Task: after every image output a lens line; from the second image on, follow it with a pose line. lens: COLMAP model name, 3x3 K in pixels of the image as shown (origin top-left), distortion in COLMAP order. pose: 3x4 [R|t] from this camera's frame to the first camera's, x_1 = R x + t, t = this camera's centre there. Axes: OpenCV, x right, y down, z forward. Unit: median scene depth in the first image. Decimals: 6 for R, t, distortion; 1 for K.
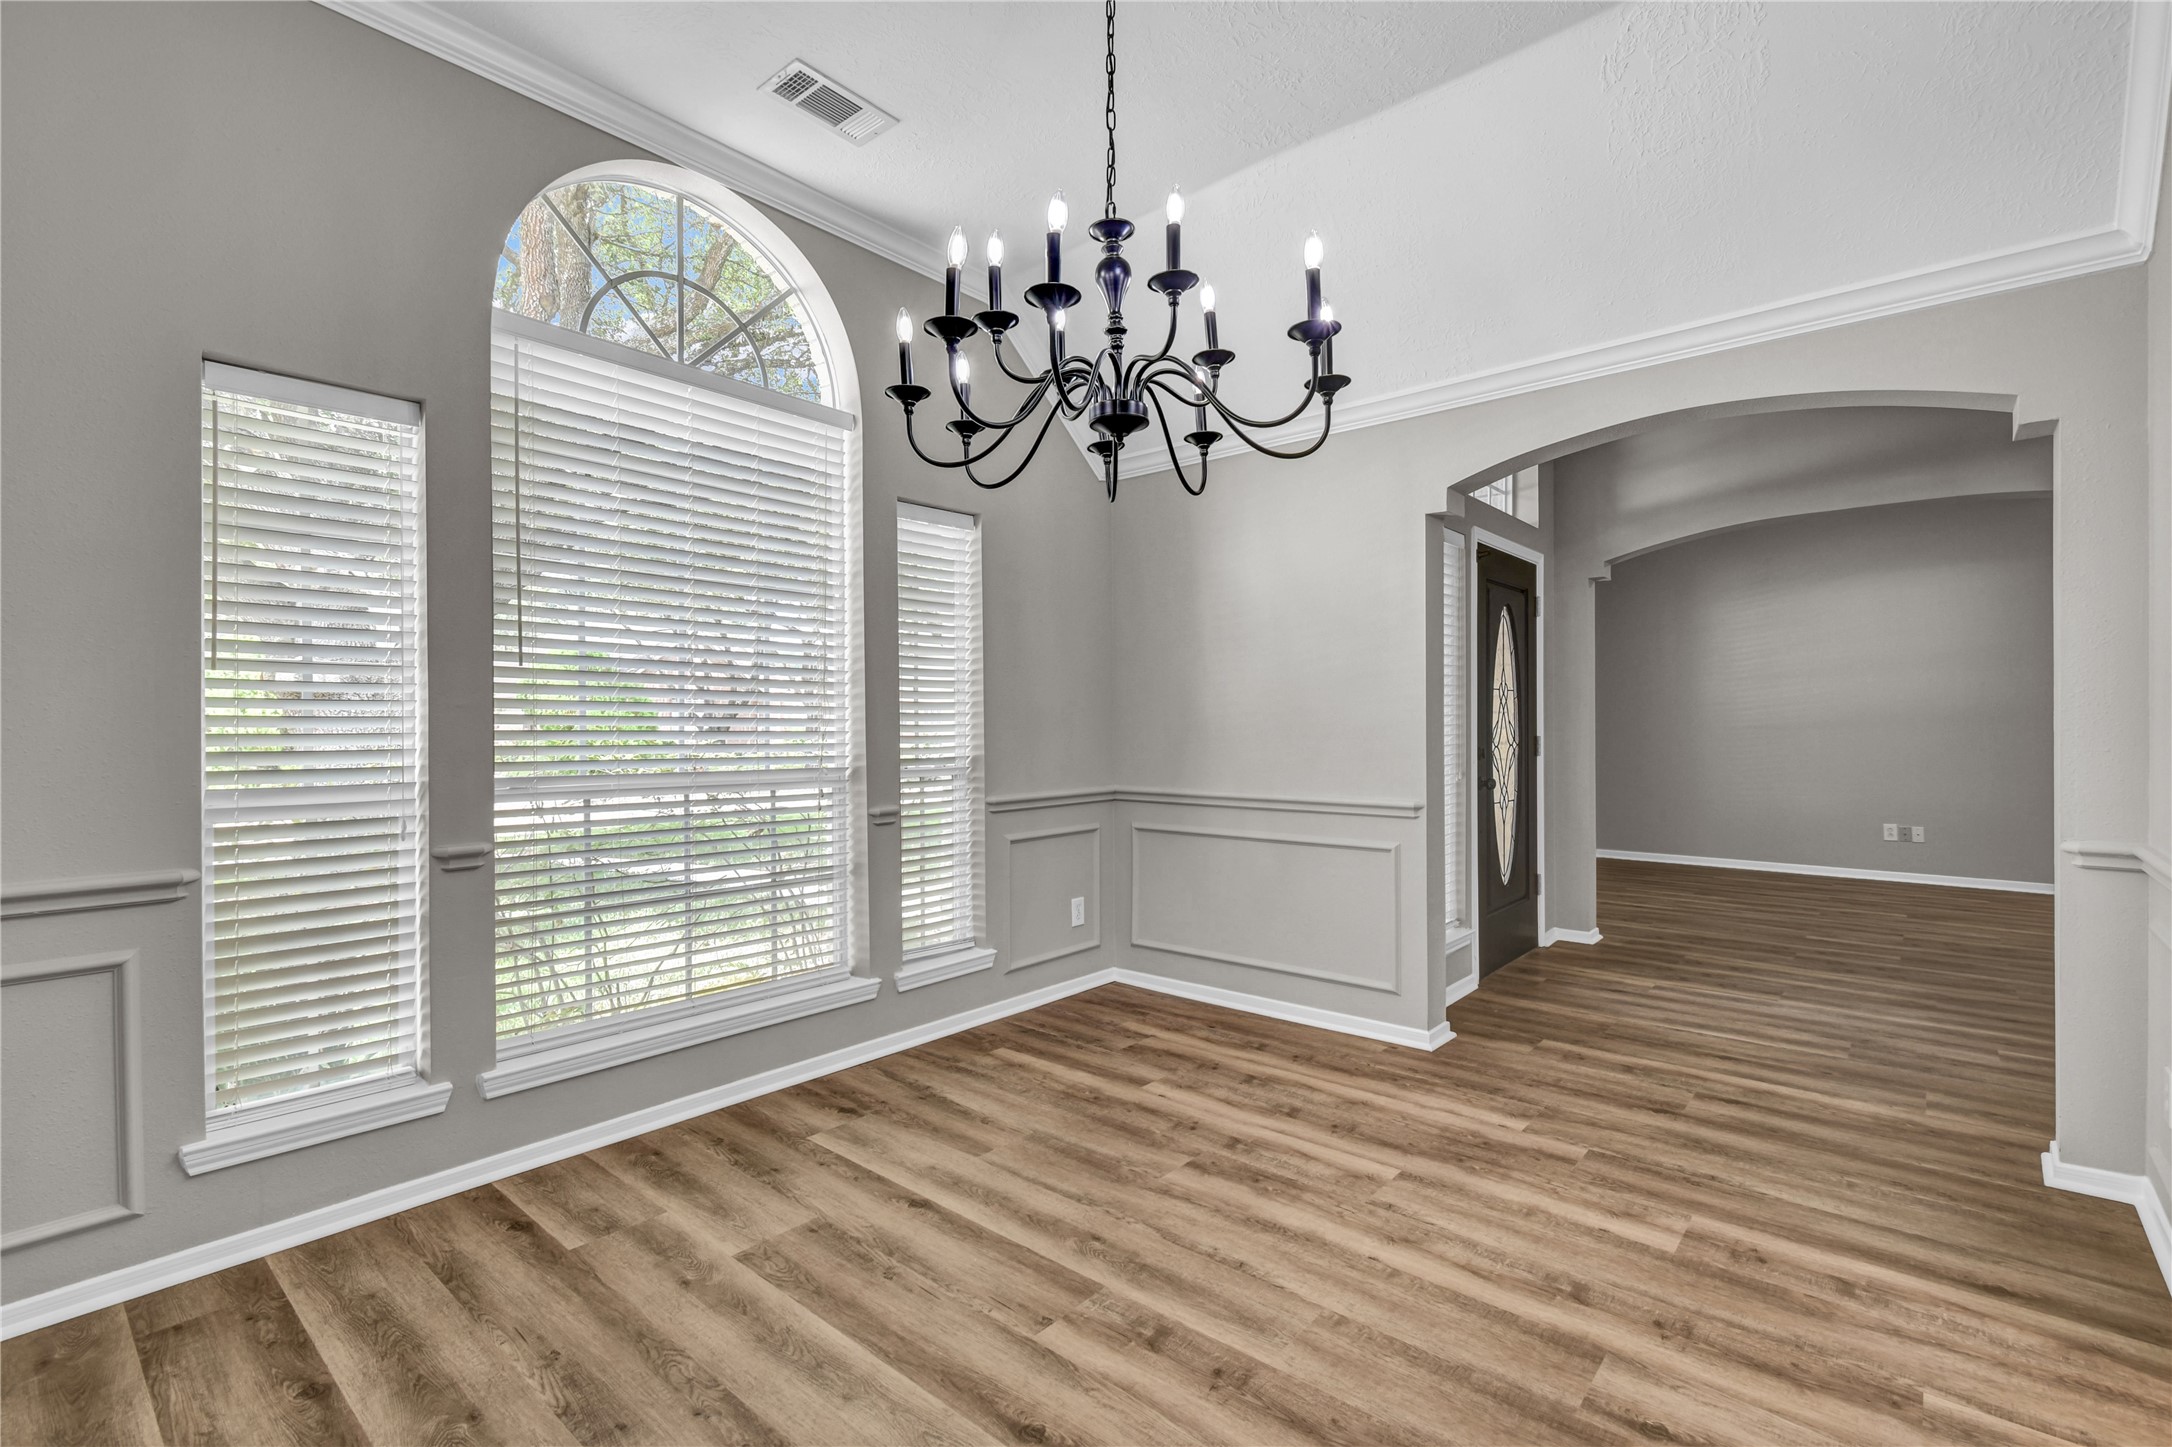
lens RADIAL K [[980.7, 0, 1100.5], [0, 980.7, 724.9], [0, 0, 1]] dist [-0.000476, -0.000996]
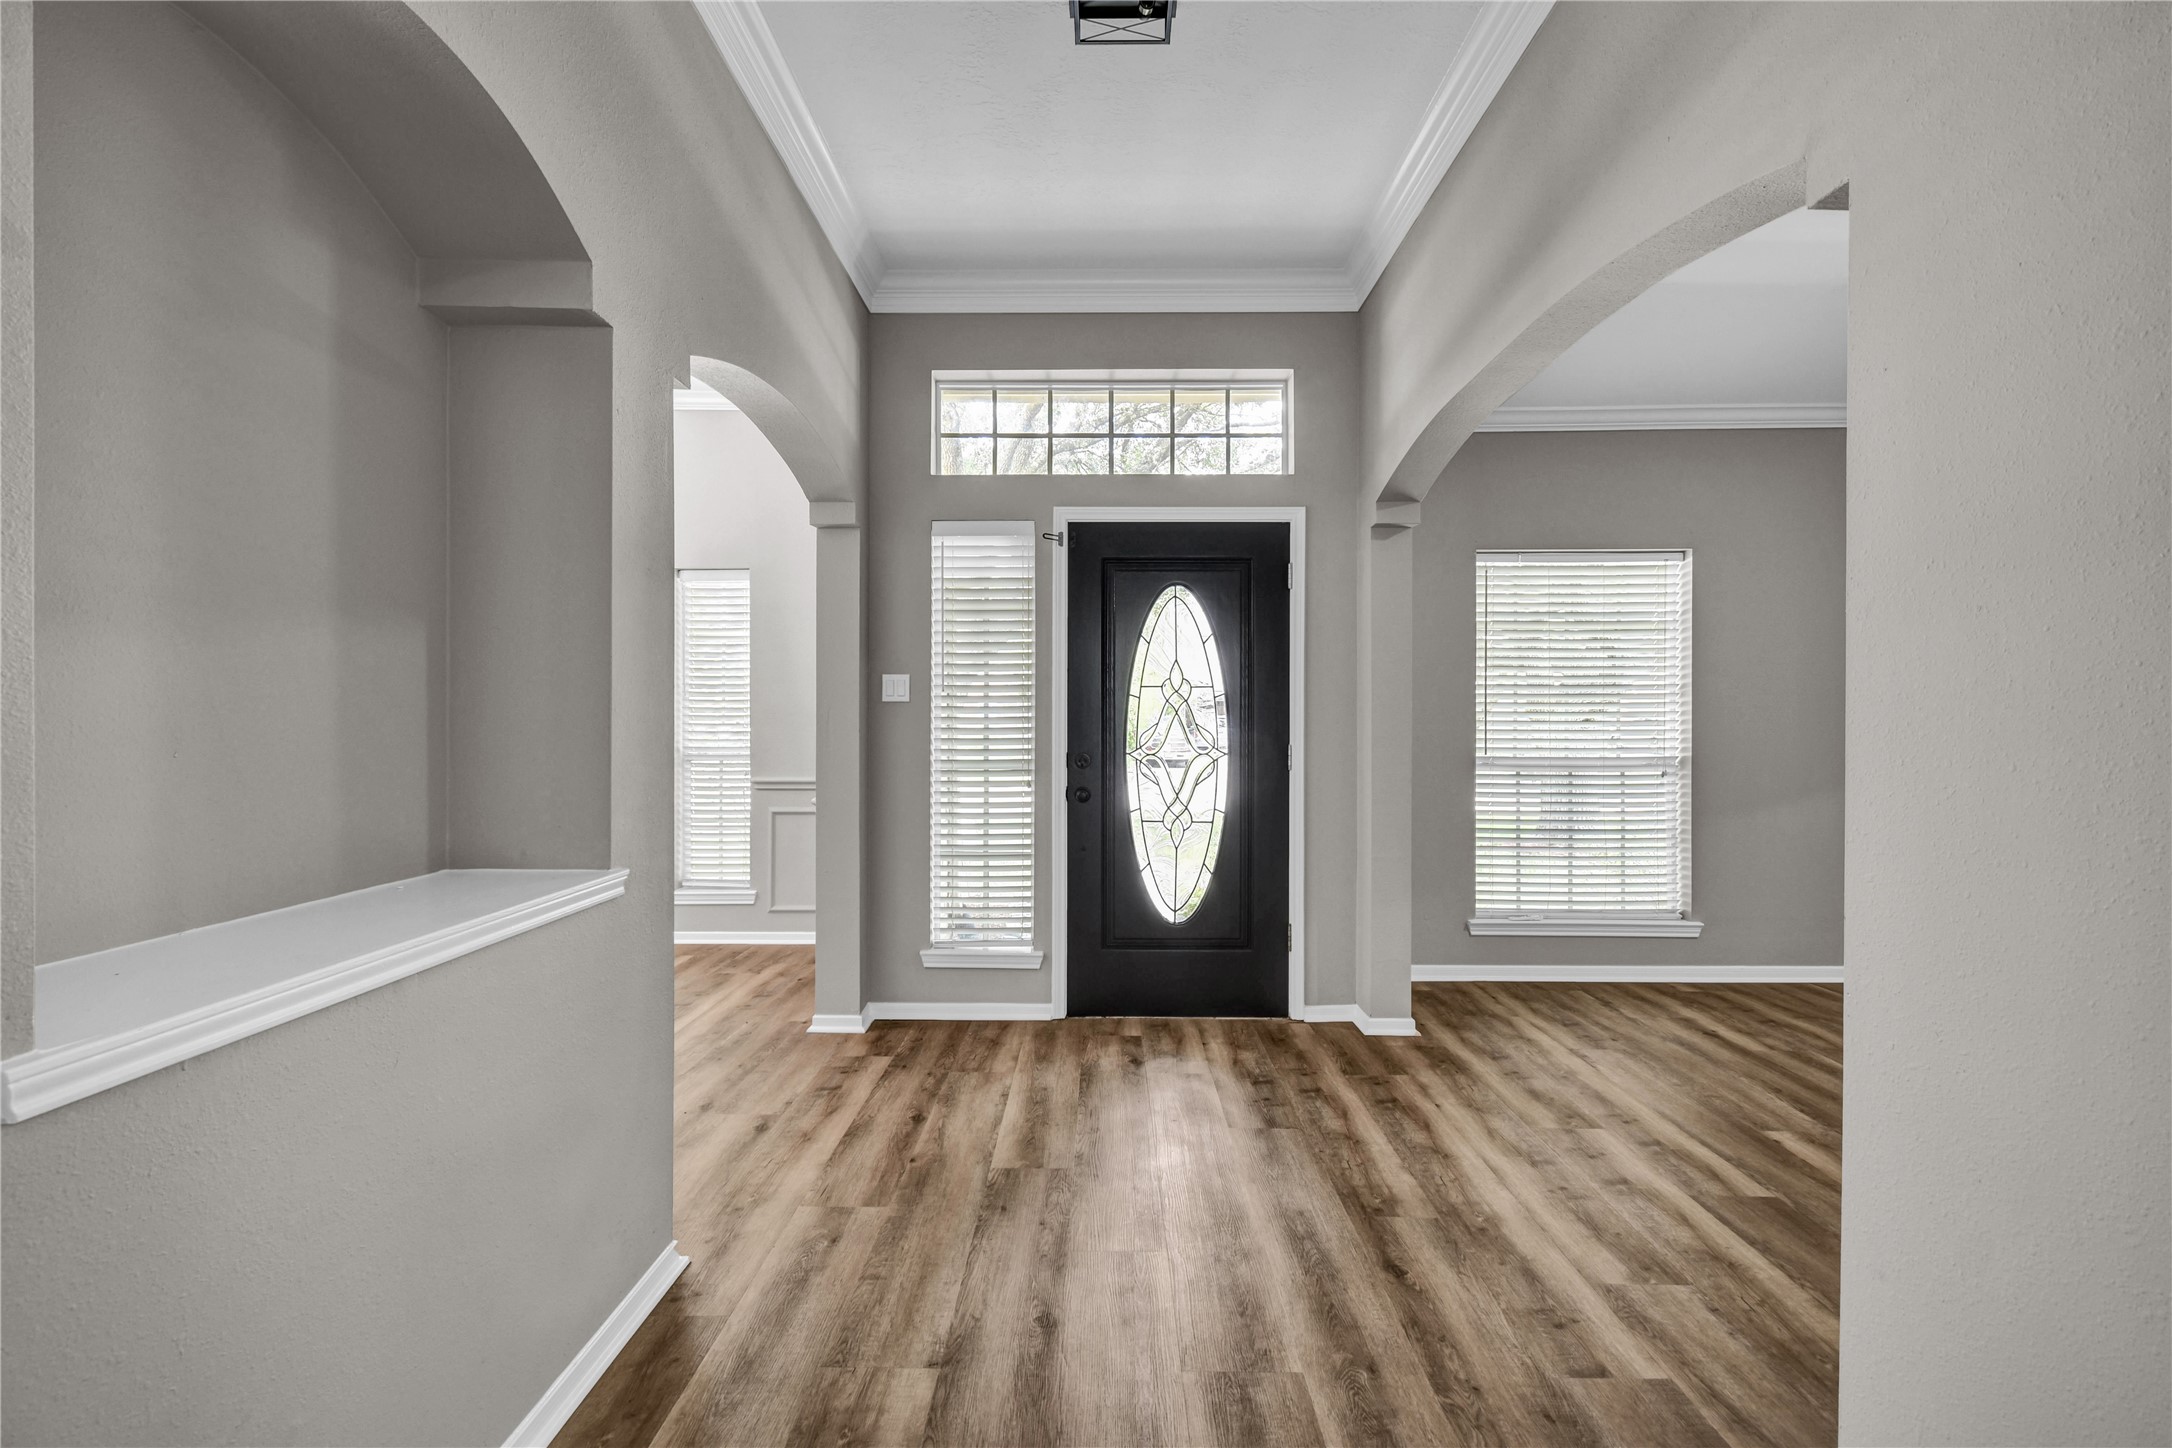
lens RADIAL K [[980.7, 0, 1078.2], [0, 980.7, 723.1], [0, 0, 1]] dist [-0.000476, -0.000996]
pose [[0.634711, 0.004875, -0.772734, 1.534727], [-0.008251, 0.999966, -0.000469, -0.005276], [0.772706, 0.006674, 0.634729, 0.625386]]
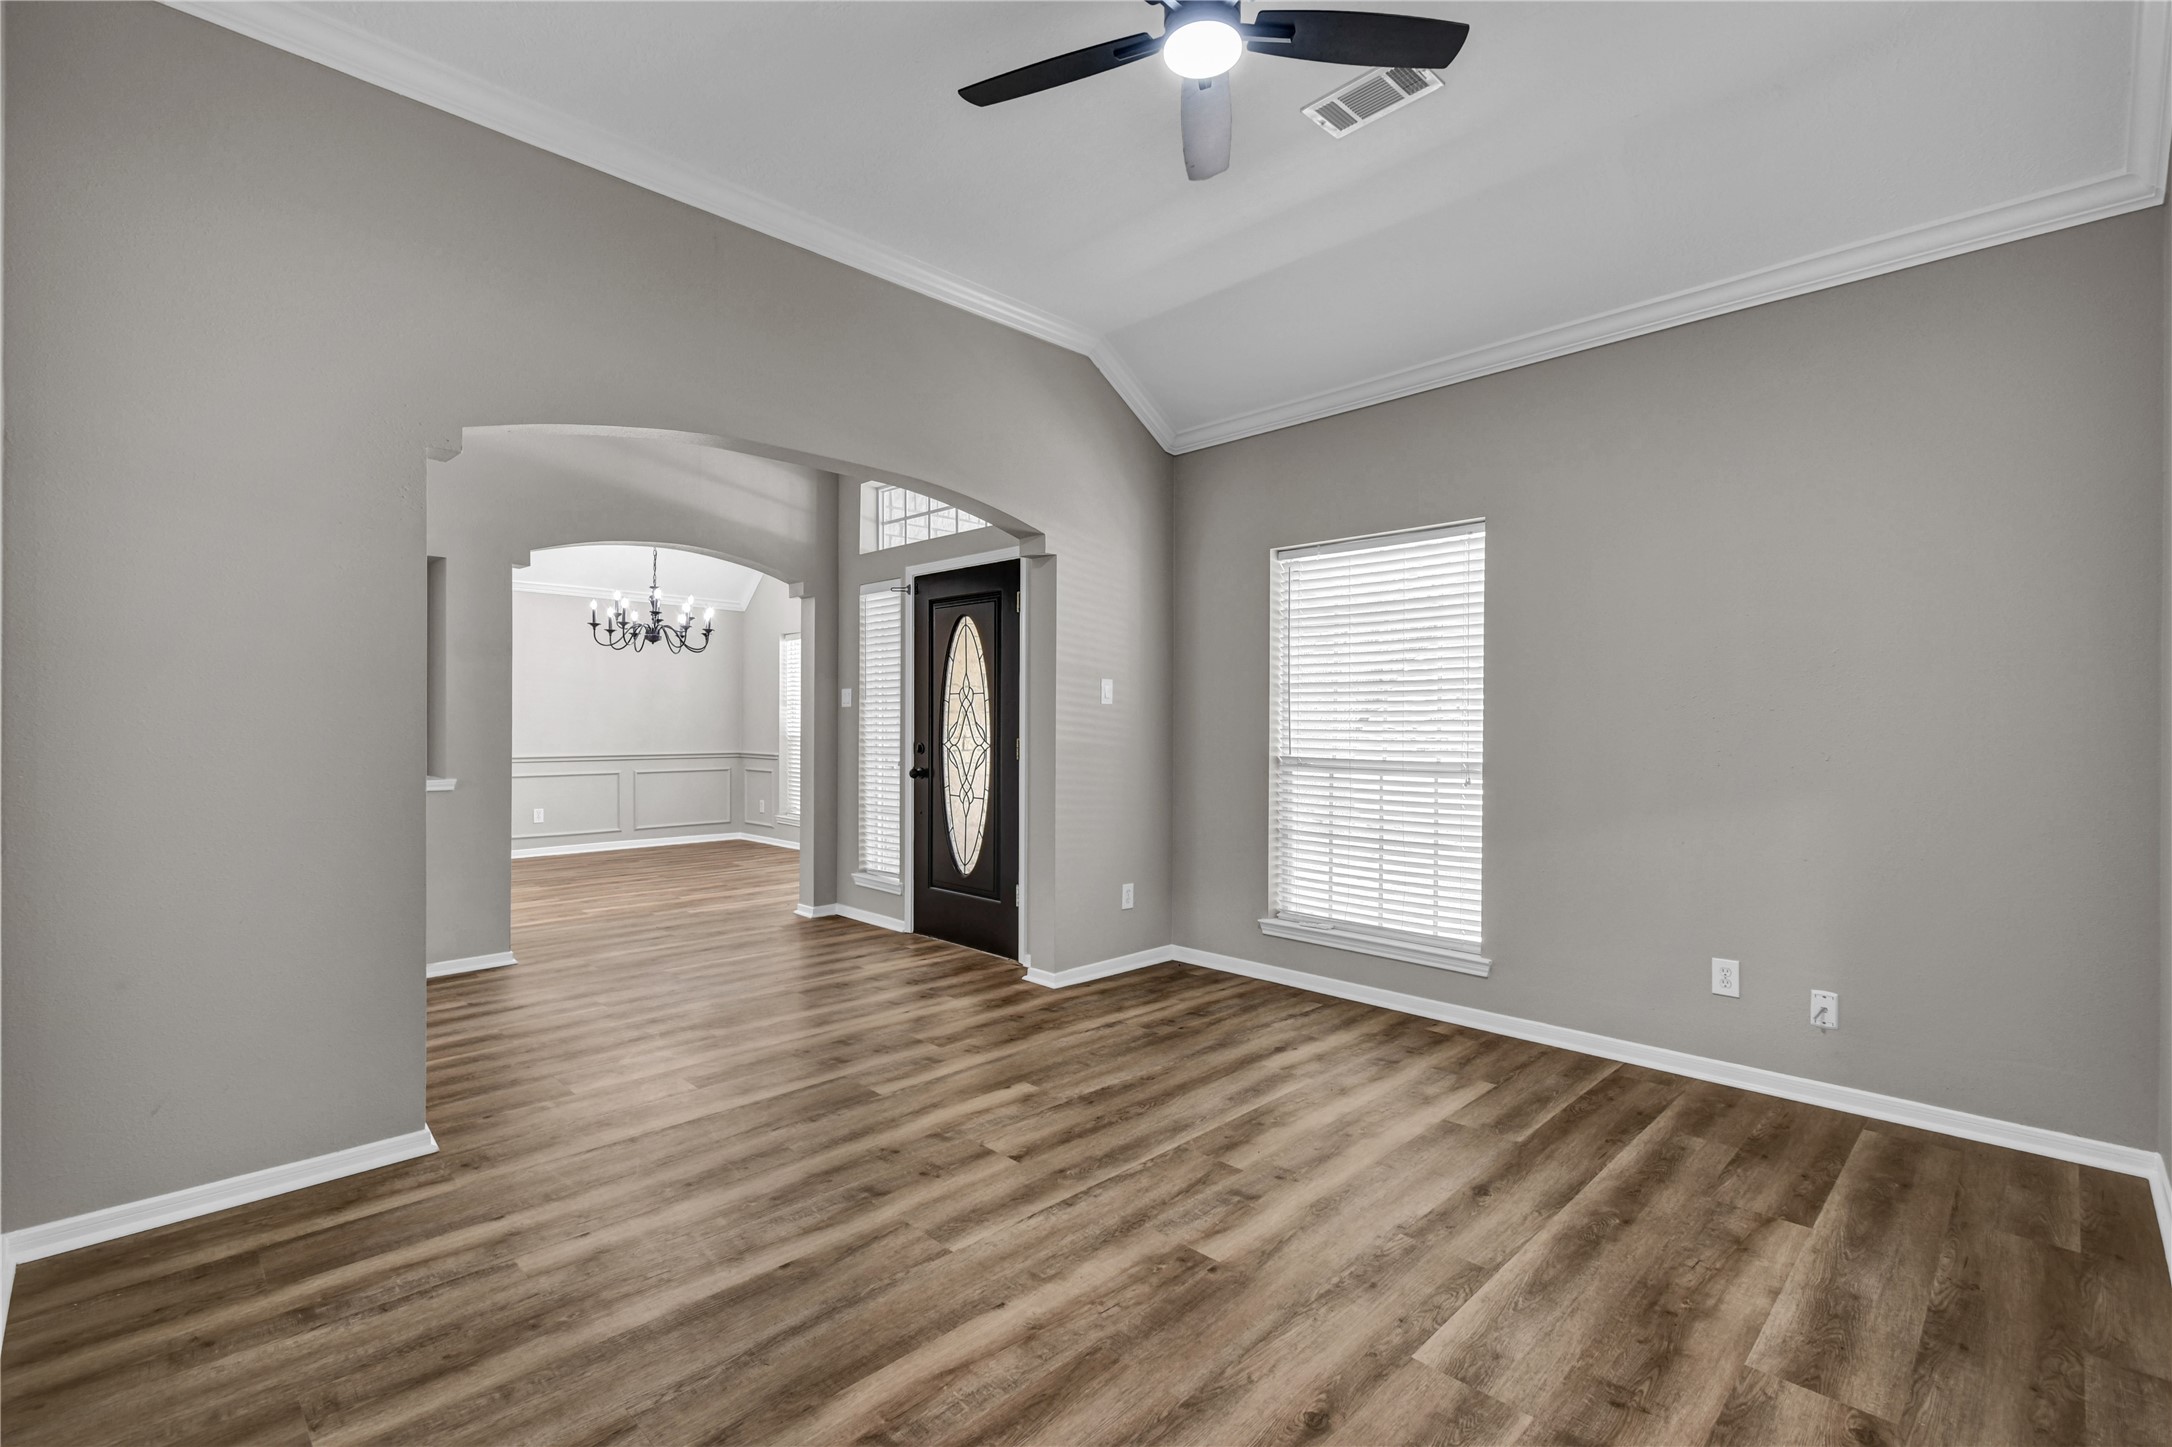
lens RADIAL K [[980.7, 0, 1093.5], [0, 980.7, 723.5], [0, 0, 1]] dist [-0.000476, -0.000996]
pose [[-0.084868, 0.006801, -0.996369, 2.275143], [-0.009215, 0.999929, 0.007610, -0.018093], [0.996350, 0.009828, -0.084800, 1.894716]]
